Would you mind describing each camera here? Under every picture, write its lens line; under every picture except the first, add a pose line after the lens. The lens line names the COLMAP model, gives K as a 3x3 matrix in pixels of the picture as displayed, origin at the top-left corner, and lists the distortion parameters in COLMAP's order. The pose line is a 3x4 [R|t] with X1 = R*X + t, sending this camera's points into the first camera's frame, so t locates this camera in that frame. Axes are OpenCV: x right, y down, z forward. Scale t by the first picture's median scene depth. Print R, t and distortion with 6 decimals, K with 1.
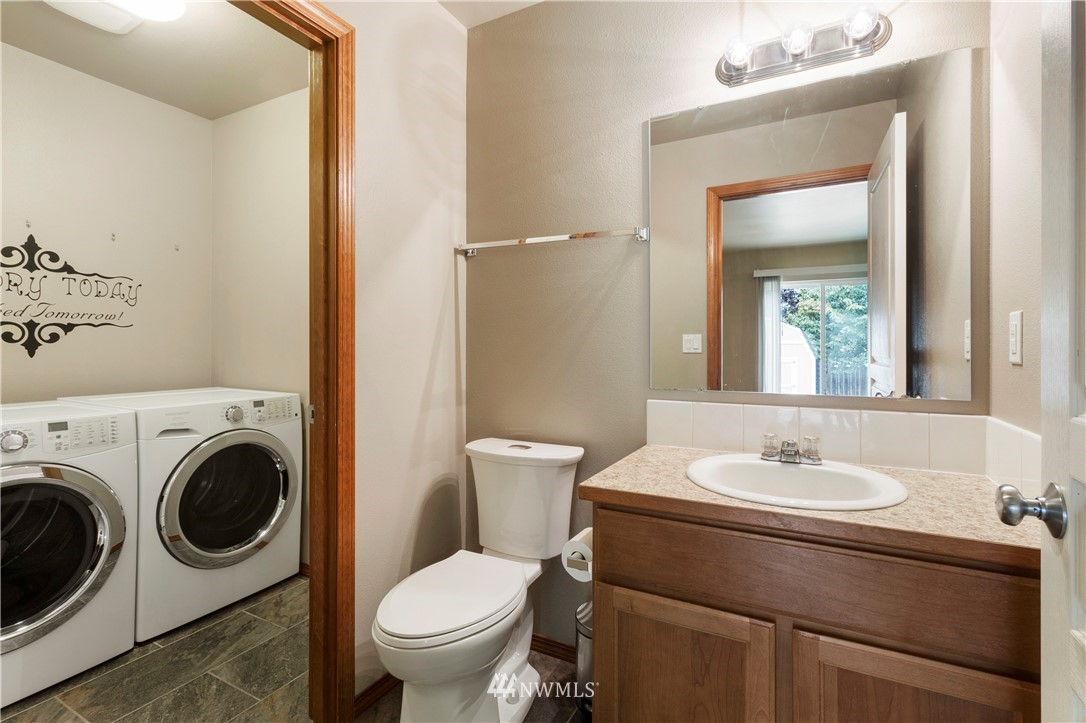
lens RADIAL K [[515.0, 0, 541.0], [0, 515.0, 353.9], [0, 0, 1]] dist [0.004939, 0.000364]
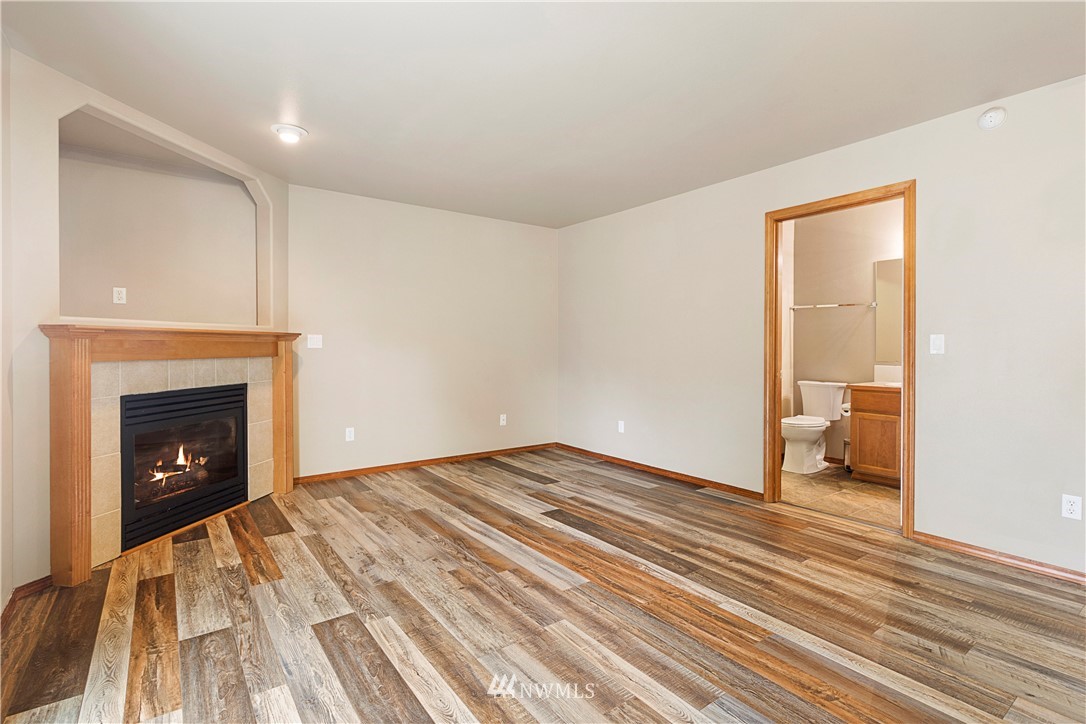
lens RADIAL K [[515.0, 0, 540.4], [0, 515.0, 353.3], [0, 0, 1]] dist [0.004939, 0.000364]
pose [[0.902485, 0.004154, -0.430701, -0.218232], [-0.001817, 0.999981, 0.005838, 0.012640], [0.430717, -0.004486, 0.902476, -2.270393]]
